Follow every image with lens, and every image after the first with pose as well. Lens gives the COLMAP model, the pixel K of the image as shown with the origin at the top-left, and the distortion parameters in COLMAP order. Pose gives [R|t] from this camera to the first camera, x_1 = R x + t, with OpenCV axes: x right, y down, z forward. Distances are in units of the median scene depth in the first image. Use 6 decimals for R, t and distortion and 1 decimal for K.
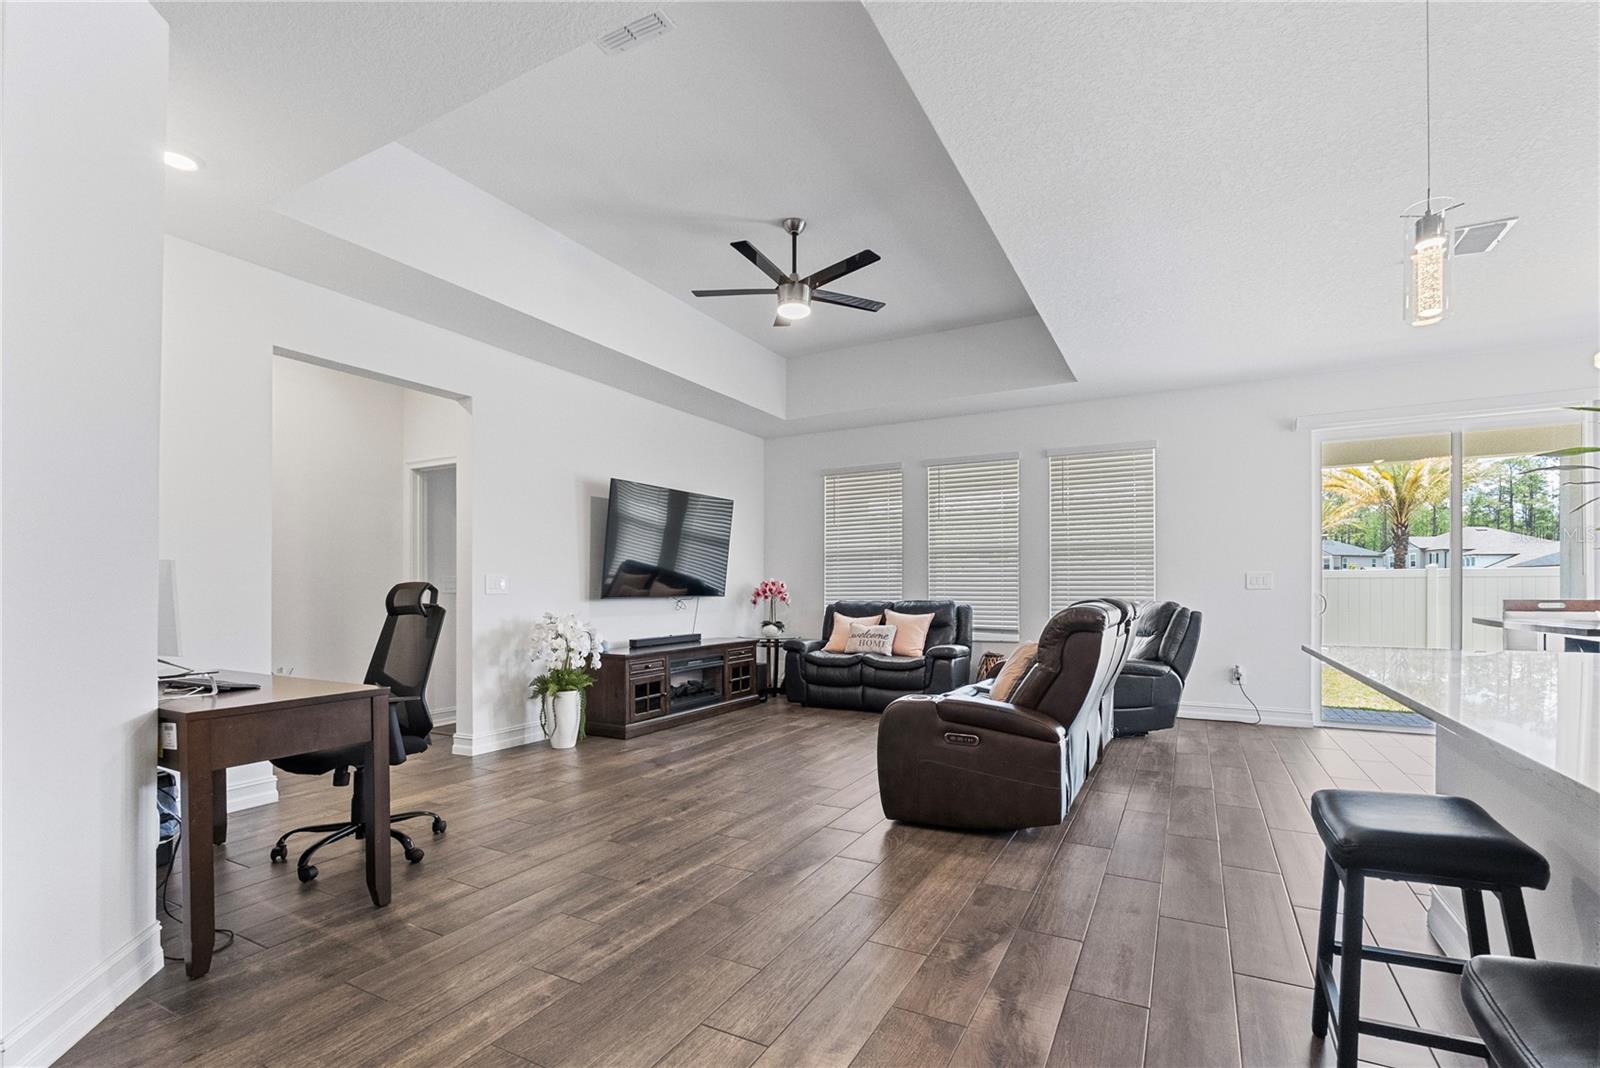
lens RADIAL K [[729.0, 0, 799.6], [0, 729.0, 580.6], [0, 0, 1]] dist [-0.001552, 0.000067]
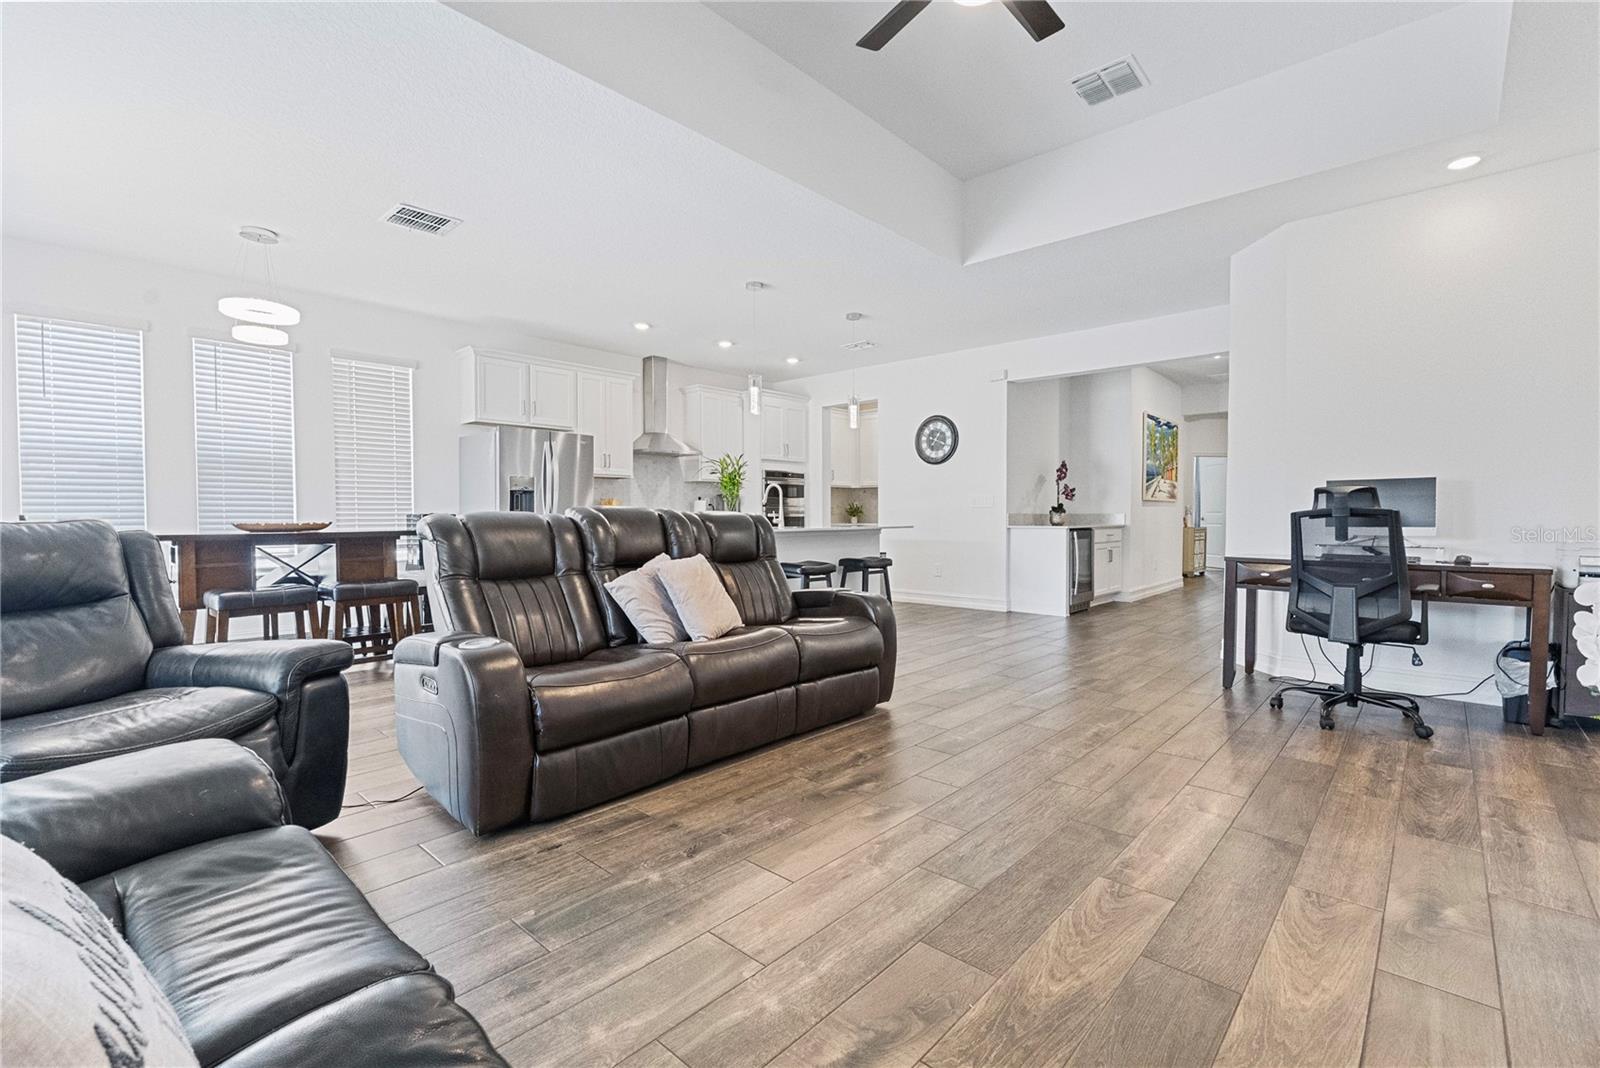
lens RADIAL K [[701.2, 0, 800.0], [0, 701.2, 534.0], [0, 0, 1]] dist [-0.004366, 0.000243]
pose [[-0.970350, -0.003508, 0.241678, -0.004803], [0.000324, 0.999875, 0.015818, 0.028295], [-0.241703, 0.015427, -0.970228, 1.162248]]
